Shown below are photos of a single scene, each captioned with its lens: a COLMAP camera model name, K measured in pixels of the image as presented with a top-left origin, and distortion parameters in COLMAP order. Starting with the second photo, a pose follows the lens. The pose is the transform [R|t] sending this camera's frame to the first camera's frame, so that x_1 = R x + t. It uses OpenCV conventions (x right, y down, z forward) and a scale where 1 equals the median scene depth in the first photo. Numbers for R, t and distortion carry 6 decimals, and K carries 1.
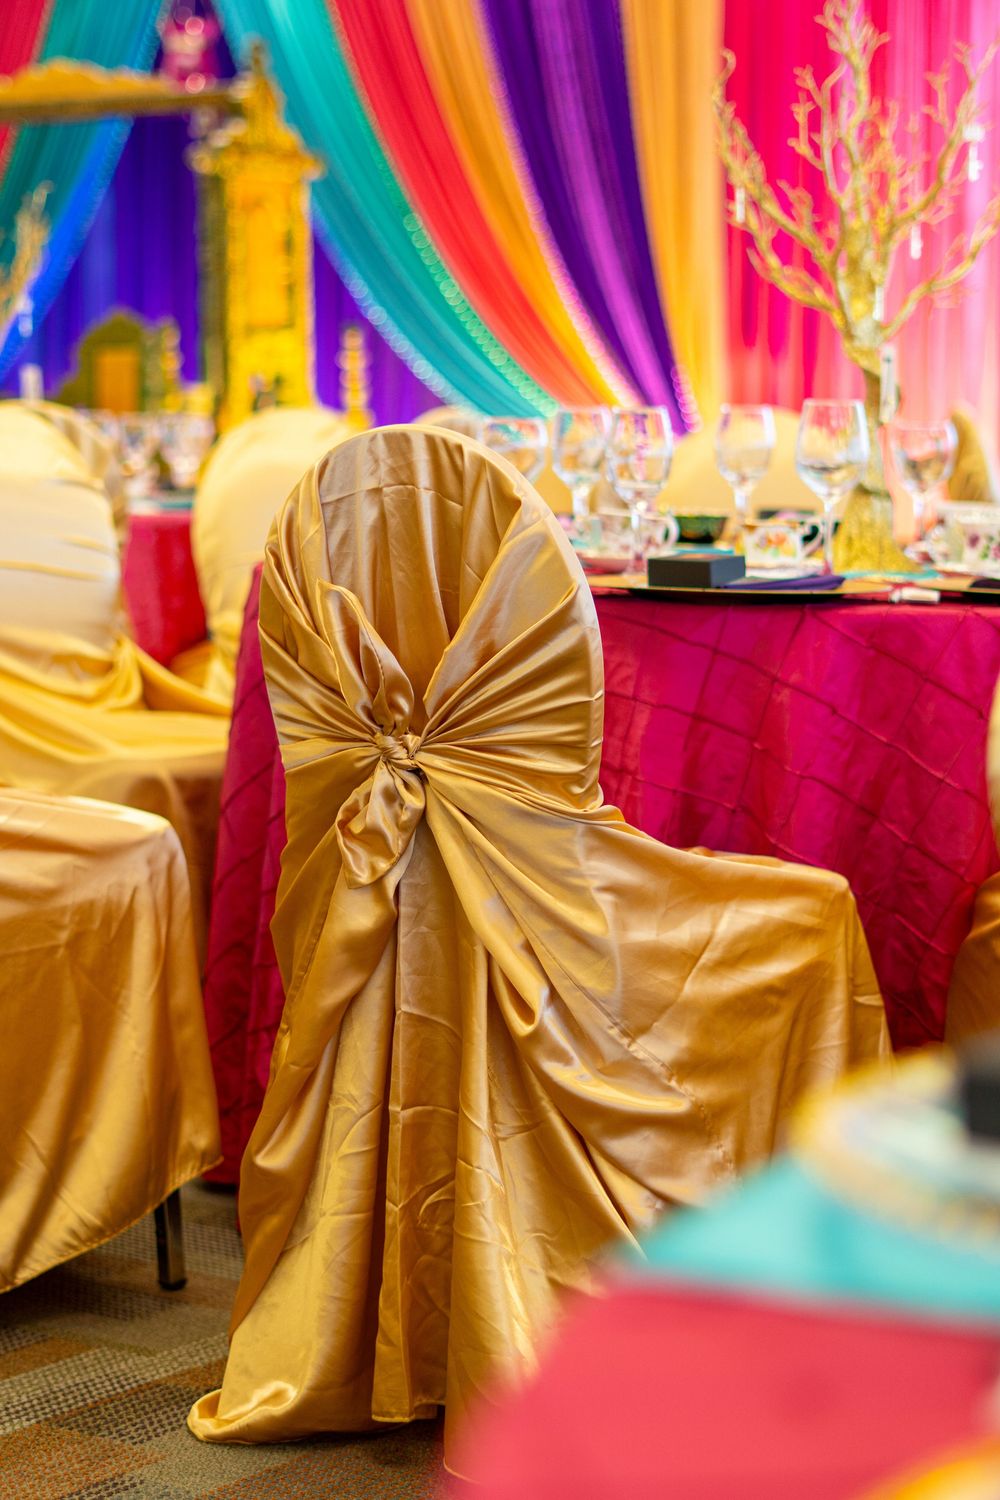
lens RADIAL K [[3245.5, 0, 501.8], [0, 3245.5, 751.9], [0, 0, 1]] dist [-0.006738, 0.000000]
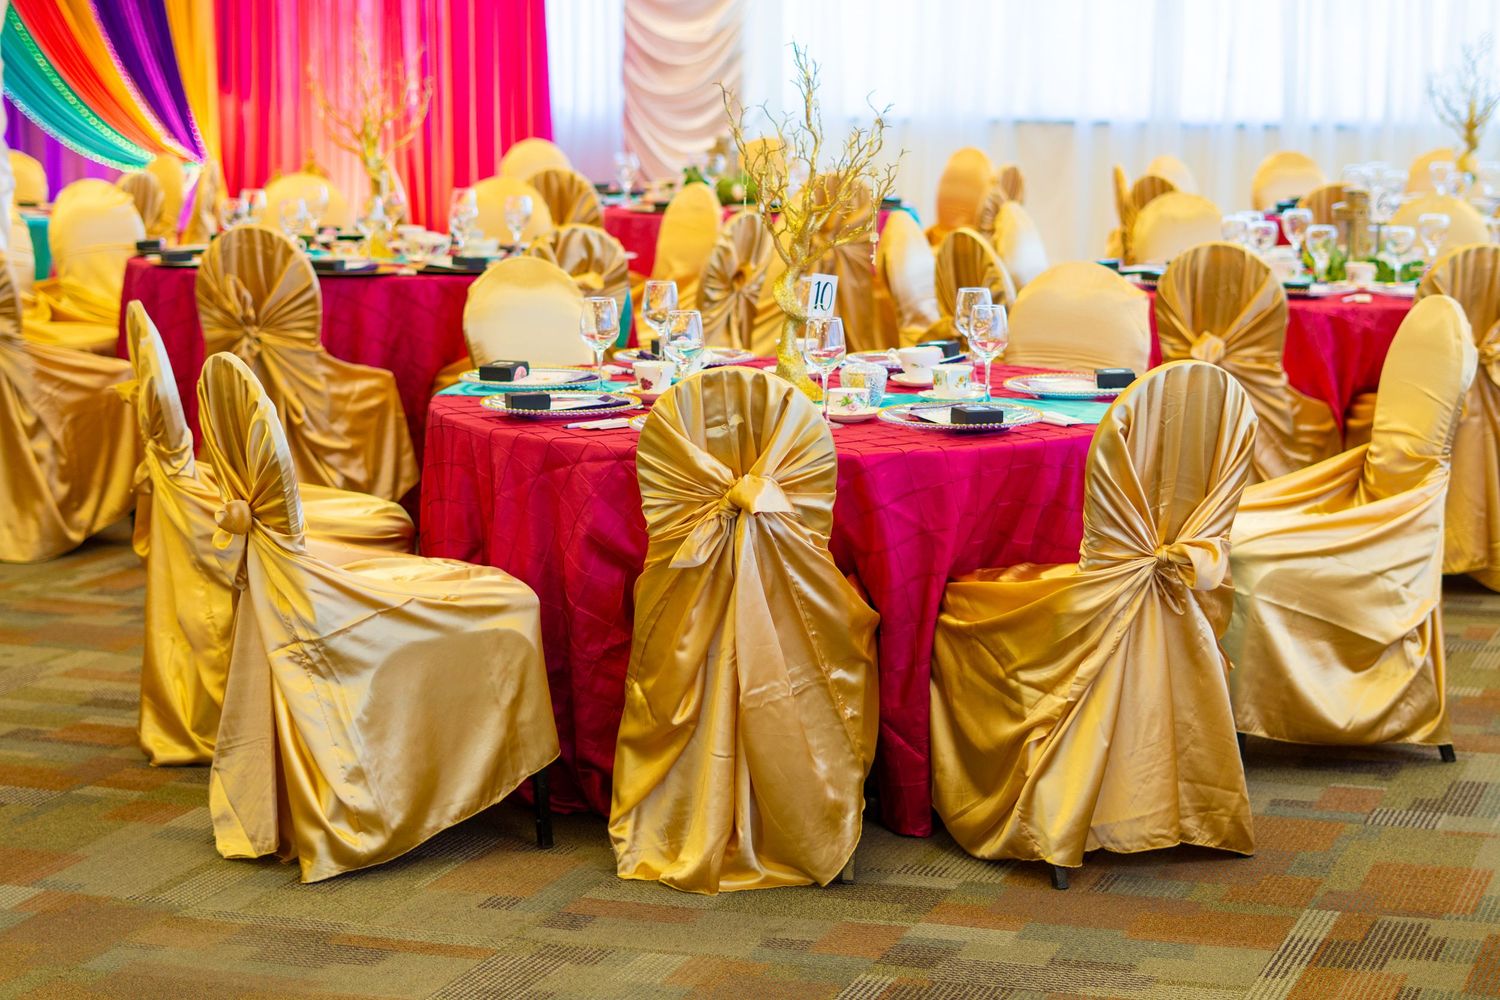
lens RADIAL K [[3245.5, 0, 751.2], [0, 3245.5, 500.2], [0, 0, 1]] dist [-0.006738, 0.000000]
pose [[0.958422, -0.043506, 0.282019, -0.443476], [0.030305, 0.998239, 0.051004, 0.015876], [-0.283741, -0.040337, 0.958052, -2.032475]]
